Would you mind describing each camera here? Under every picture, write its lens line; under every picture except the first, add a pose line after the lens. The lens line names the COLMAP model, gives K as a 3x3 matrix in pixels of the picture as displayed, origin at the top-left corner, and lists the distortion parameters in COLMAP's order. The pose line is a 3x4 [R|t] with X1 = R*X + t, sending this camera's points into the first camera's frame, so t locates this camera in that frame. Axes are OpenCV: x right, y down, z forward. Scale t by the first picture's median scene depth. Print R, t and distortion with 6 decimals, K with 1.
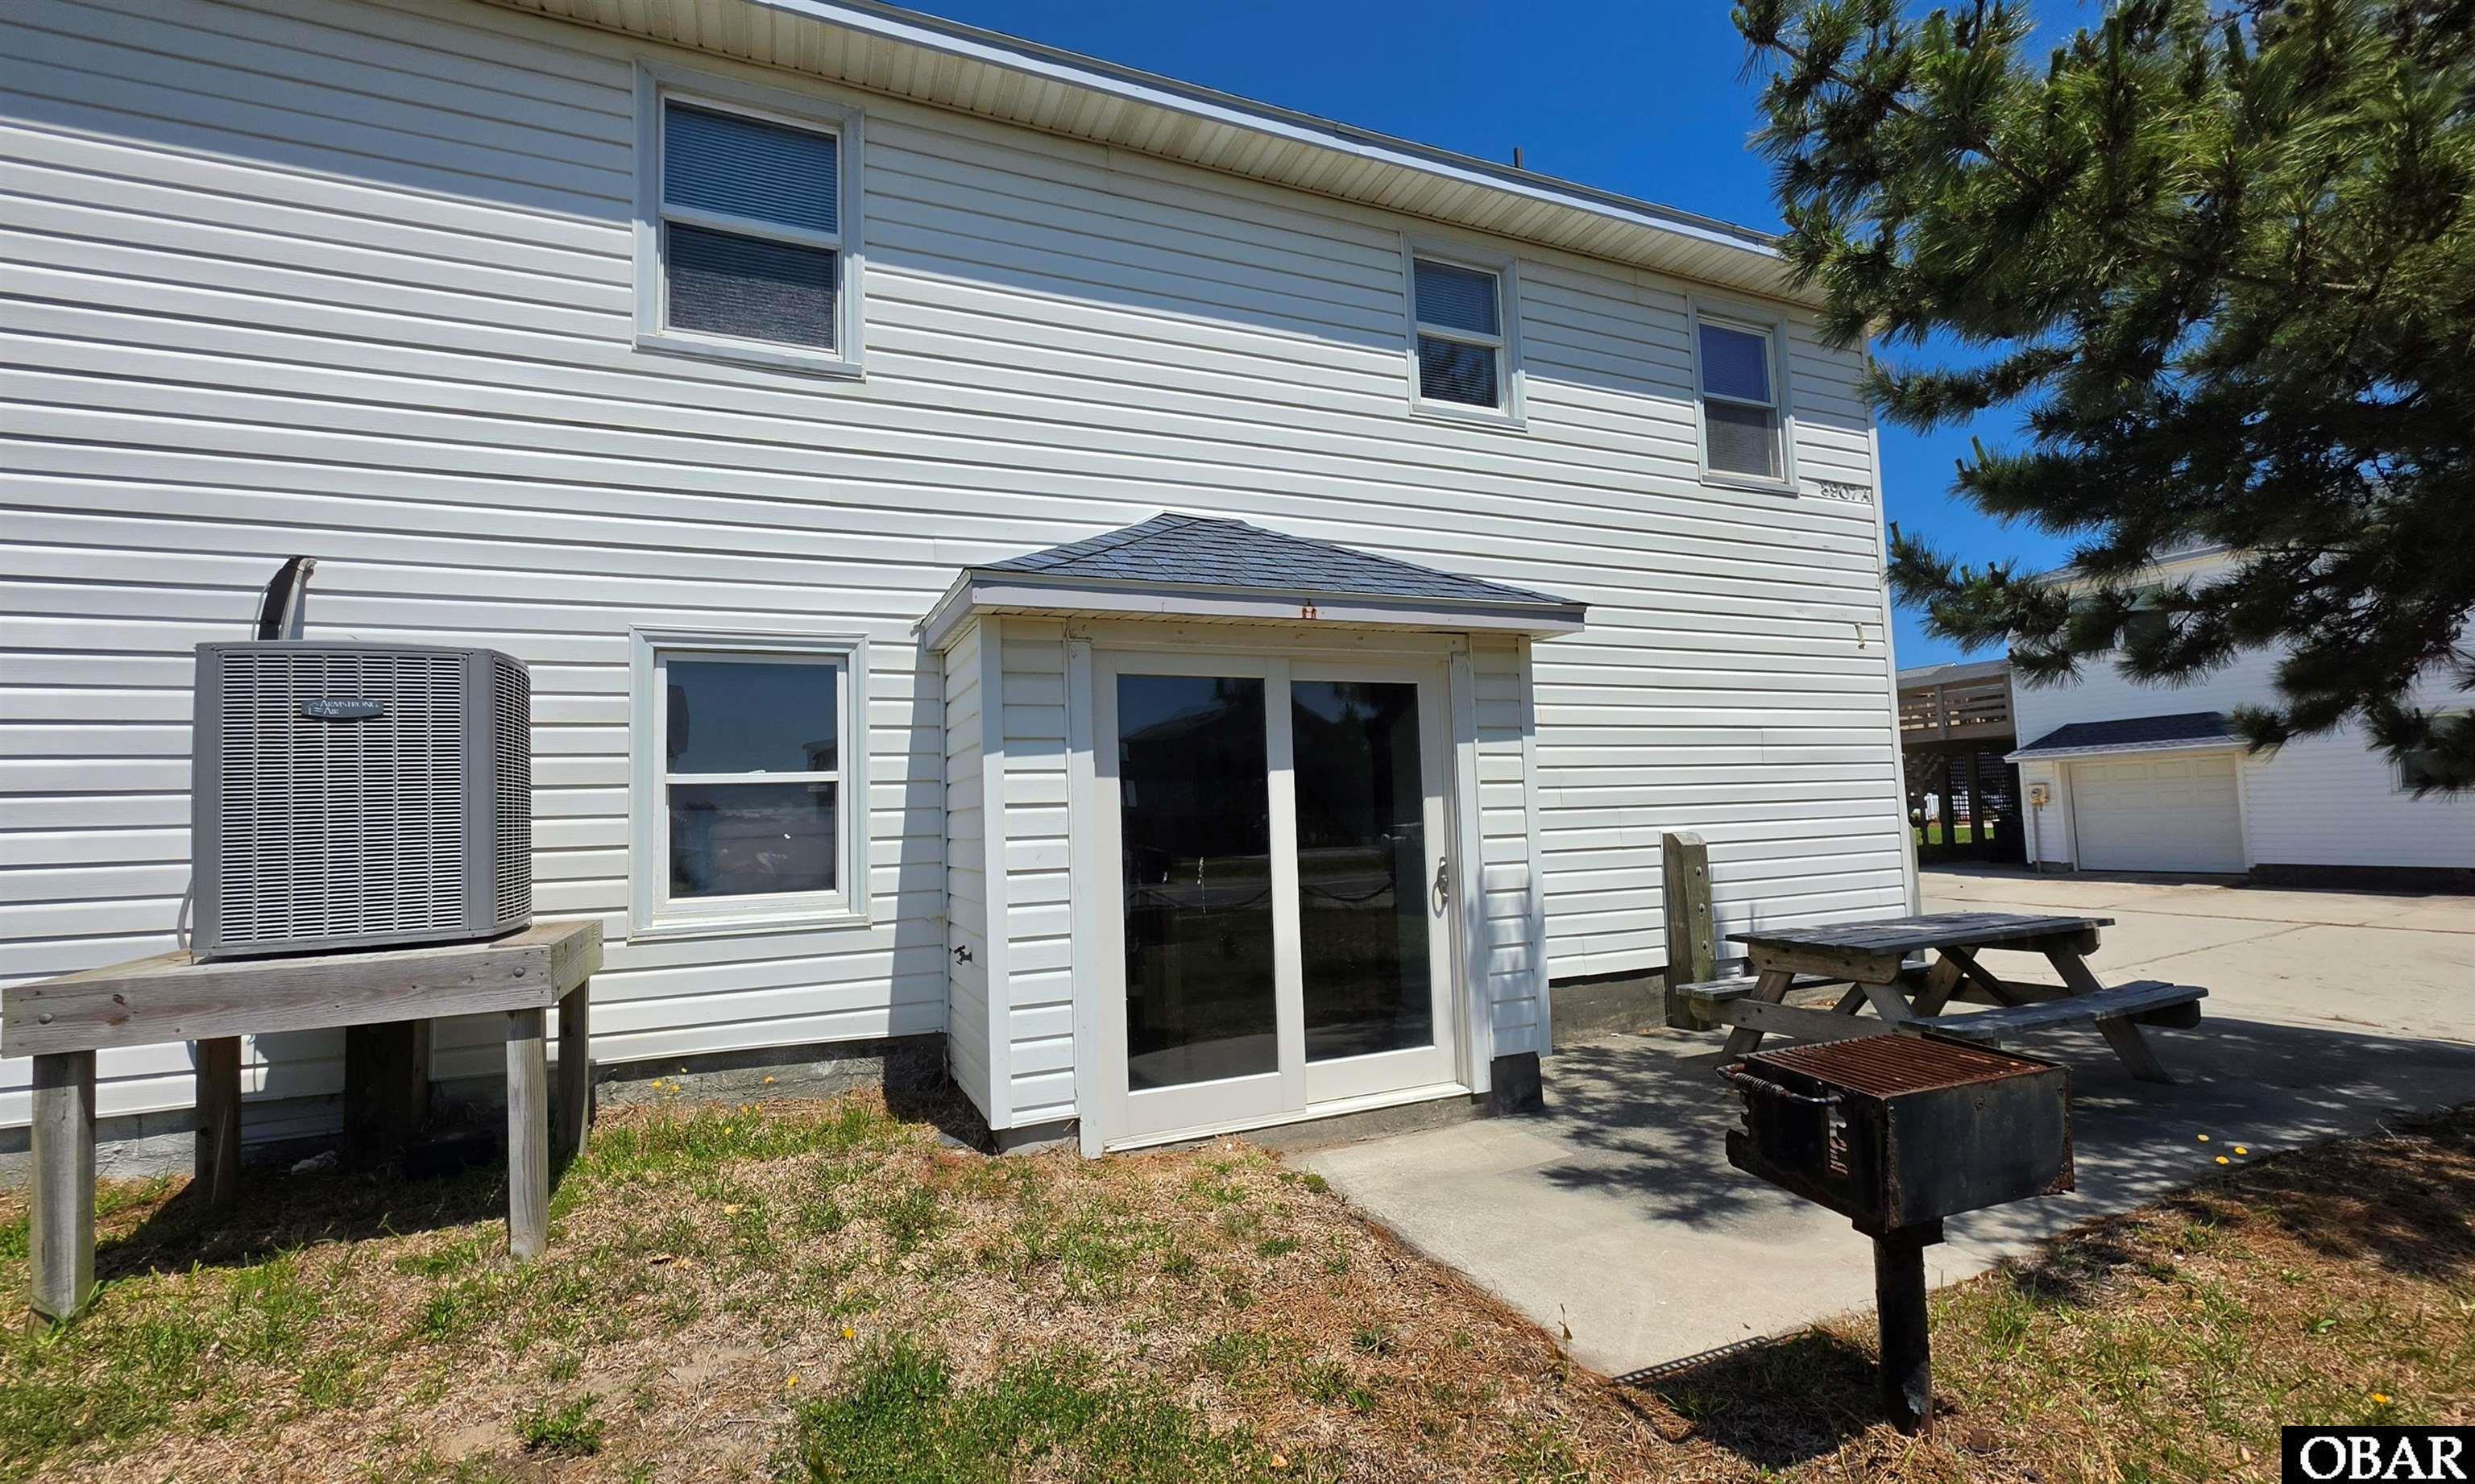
lens RADIAL K [[1059.6, 0, 1236.9], [0, 1059.6, 740.4], [0, 0, 1]] dist [-0.003467, 0.001163]
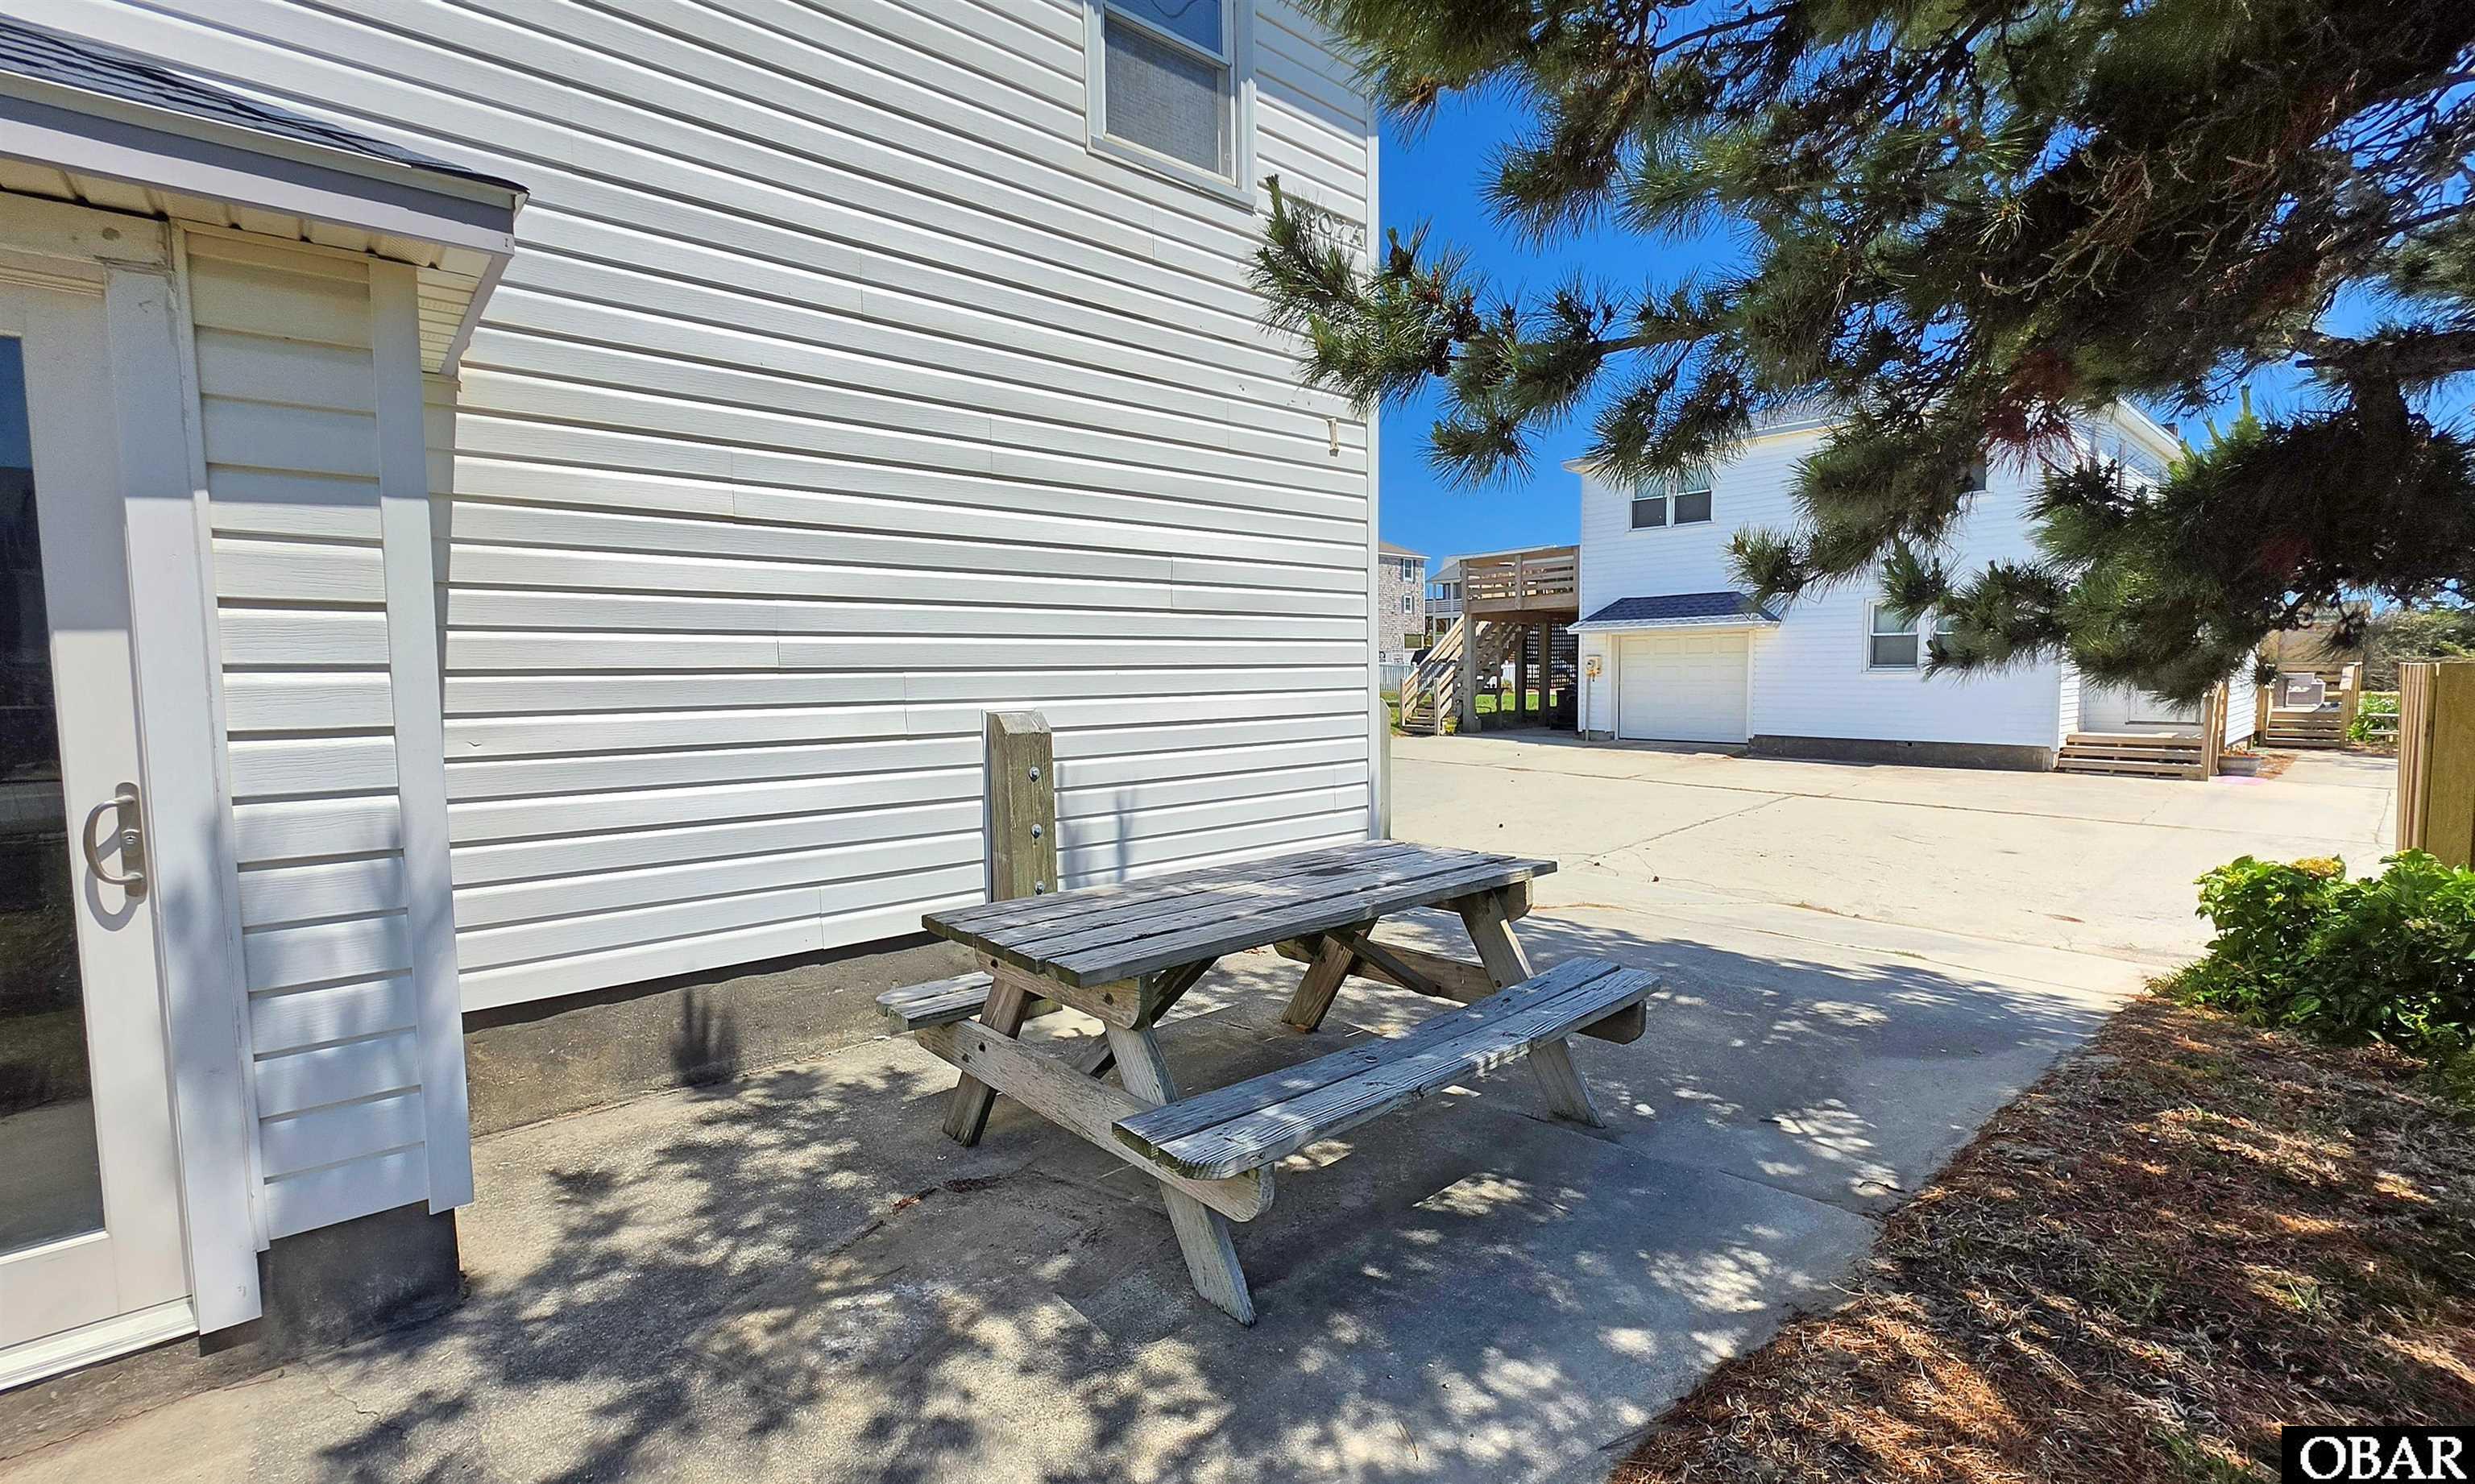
lens RADIAL K [[1059.6, 0, 1232.4], [0, 1059.6, 743.1], [0, 0, 1]] dist [-0.003467, 0.001163]
pose [[0.954000, 0.002209, 0.299800, 0.431534], [-0.043596, 0.990366, 0.131429, 0.020302], [-0.296621, -0.138454, 0.944905, 0.441807]]
